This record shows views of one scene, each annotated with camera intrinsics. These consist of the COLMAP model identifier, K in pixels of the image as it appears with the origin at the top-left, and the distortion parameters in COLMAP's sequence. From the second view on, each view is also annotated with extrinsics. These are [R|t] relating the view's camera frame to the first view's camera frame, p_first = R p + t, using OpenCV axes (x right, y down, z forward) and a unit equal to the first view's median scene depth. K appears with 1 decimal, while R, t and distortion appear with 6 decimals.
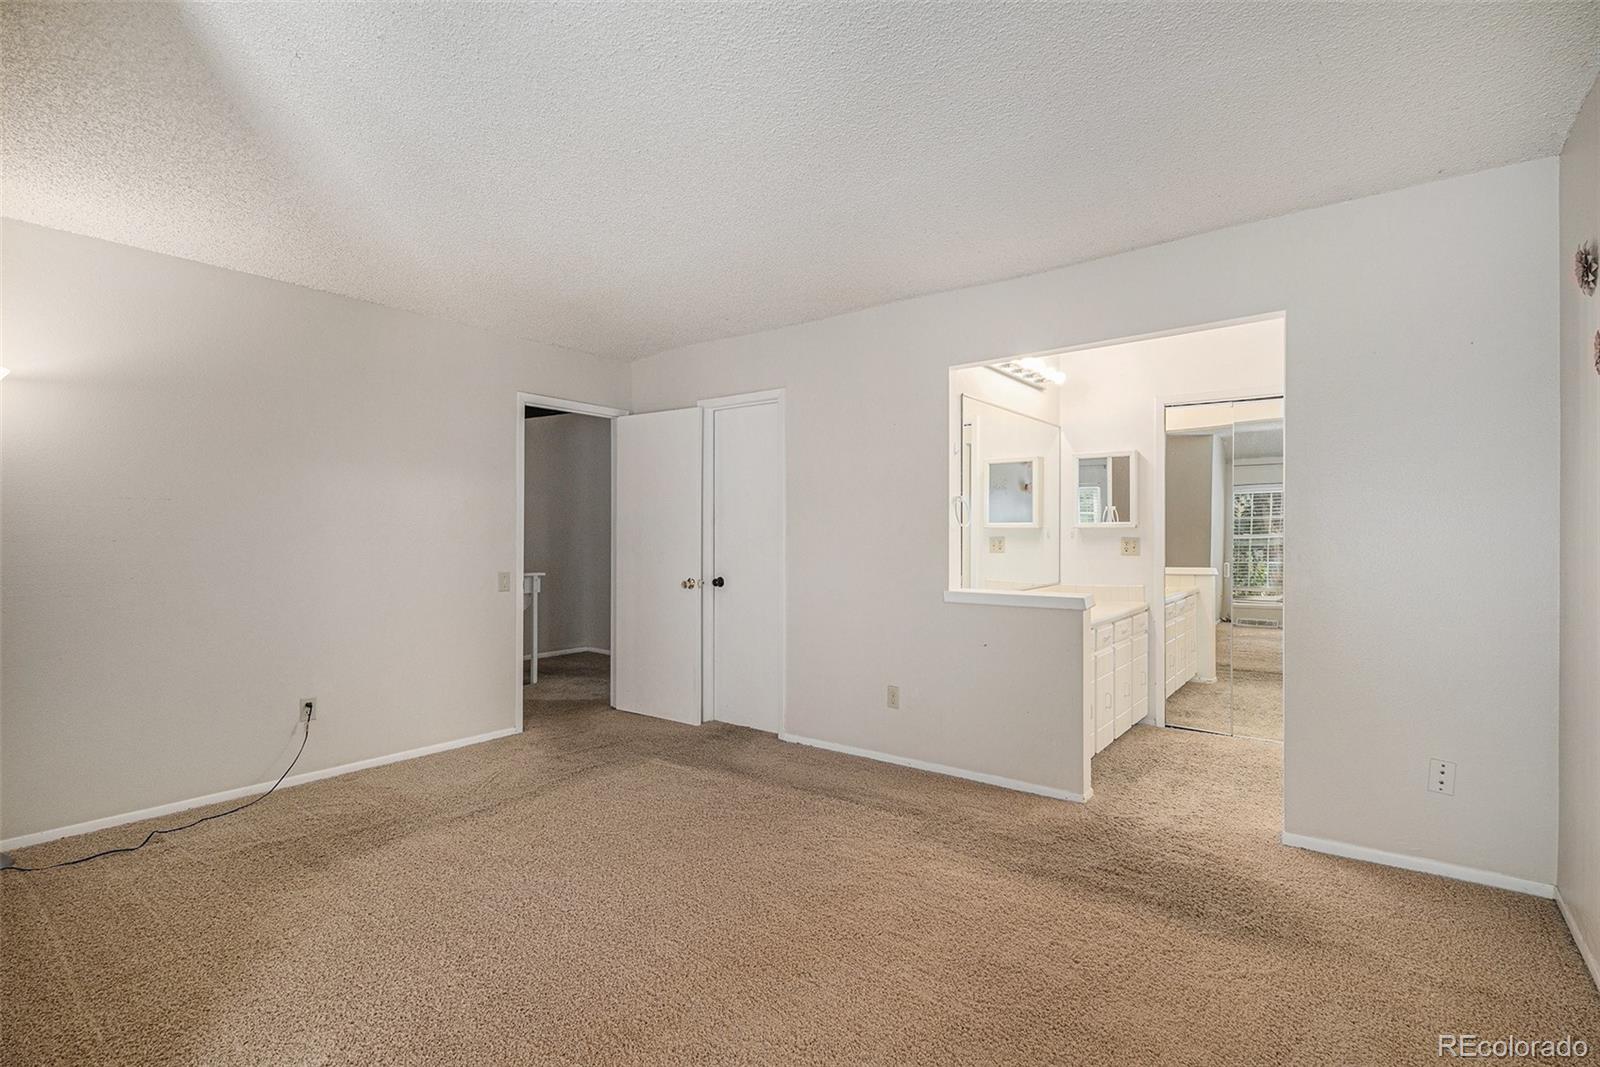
lens RADIAL K [[753.6, 0, 800.8], [0, 753.6, 538.7], [0, 0, 1]] dist [0.000653, 0.000961]
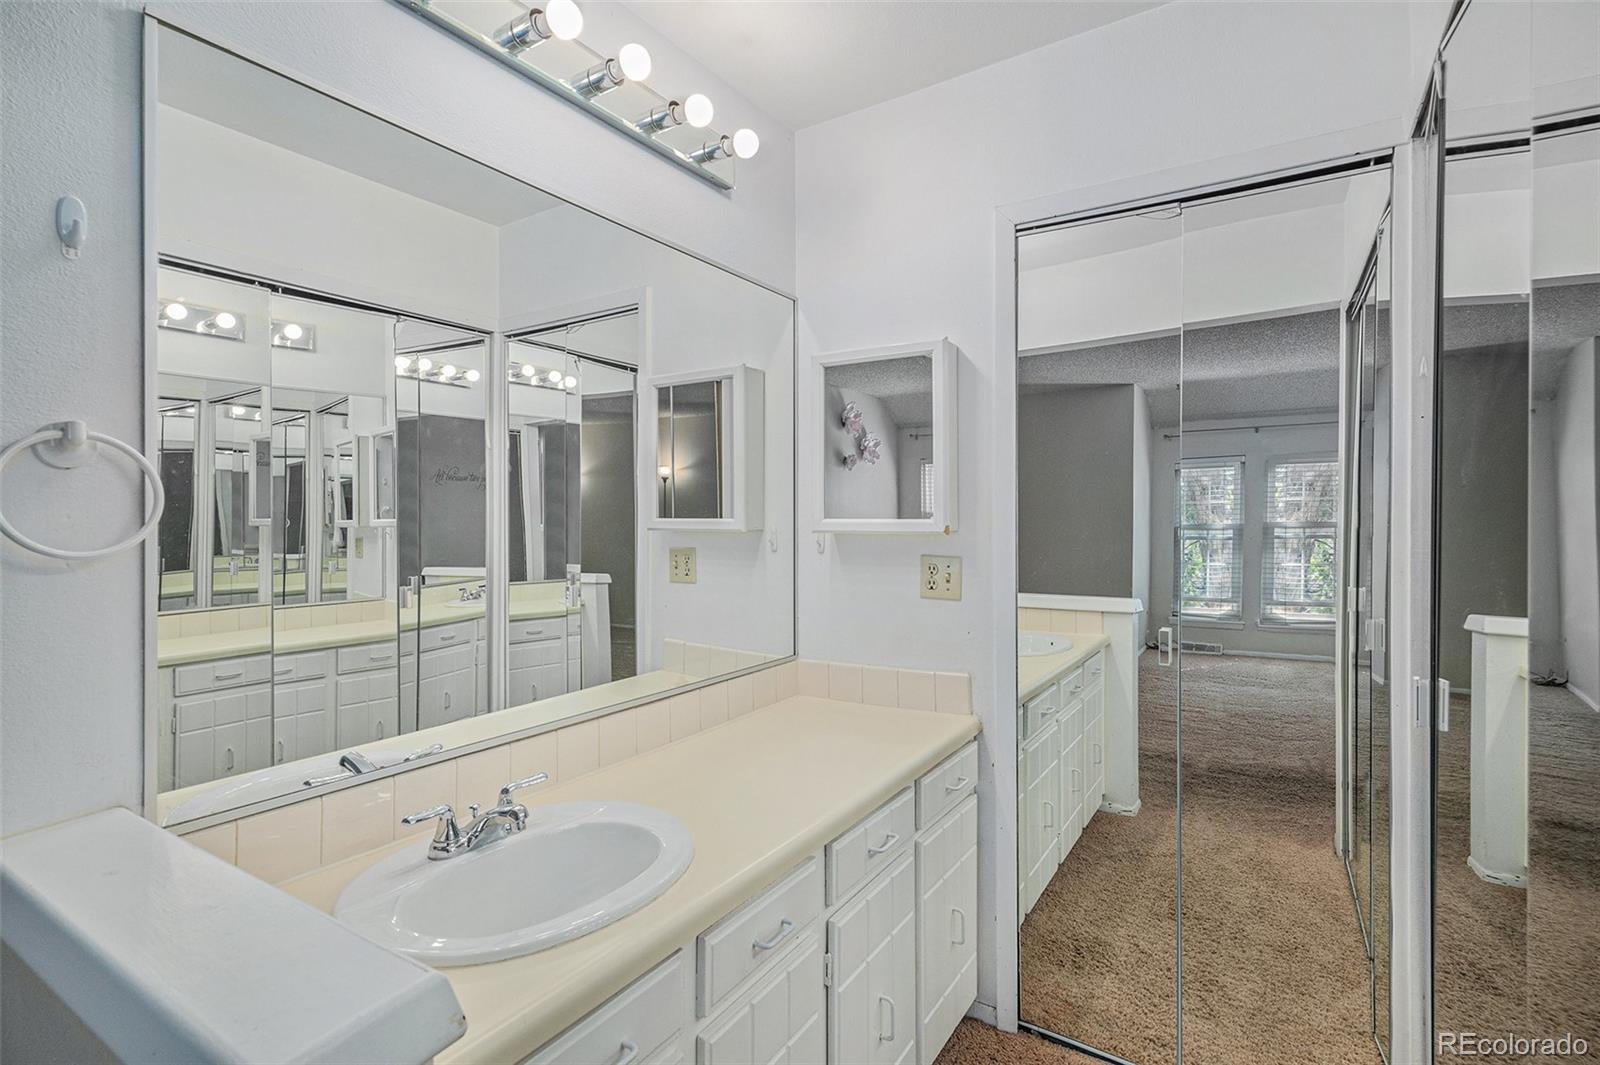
lens RADIAL K [[753.6, 0, 801.0], [0, 753.6, 520.2], [0, 0, 1]] dist [0.000653, 0.000961]
pose [[0.996853, 0.002621, 0.079224, 0.297966], [-0.002229, 0.999985, -0.005035, -0.017334], [-0.079236, 0.004843, 0.996844, 0.539177]]
